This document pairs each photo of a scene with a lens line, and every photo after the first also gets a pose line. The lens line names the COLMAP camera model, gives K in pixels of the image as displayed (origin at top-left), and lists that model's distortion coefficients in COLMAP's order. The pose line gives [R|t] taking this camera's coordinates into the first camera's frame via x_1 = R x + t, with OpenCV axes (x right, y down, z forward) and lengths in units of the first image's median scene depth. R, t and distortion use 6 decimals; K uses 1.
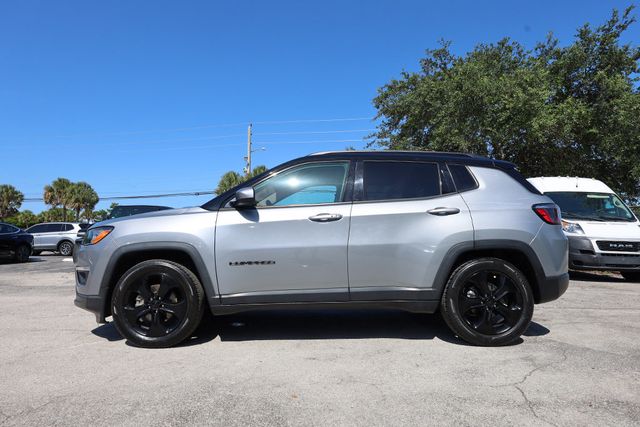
lens RADIAL K [[413.2, 0, 307.0], [0, 413.2, 210.9], [0, 0, 1]] dist [0.001106, 0.002366]
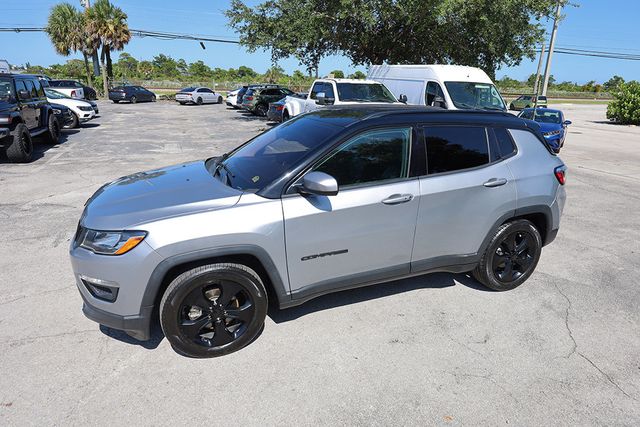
lens RADIAL K [[391.6, 0, 322.0], [0, 391.6, 213.7], [0, 0, 1]] dist [-0.002379, -0.000330]
pose [[0.928485, -0.097070, 0.358458, -0.406957], [-0.044945, 0.928768, 0.367927, -0.253340], [-0.368639, -0.357726, 0.857985, 0.280488]]
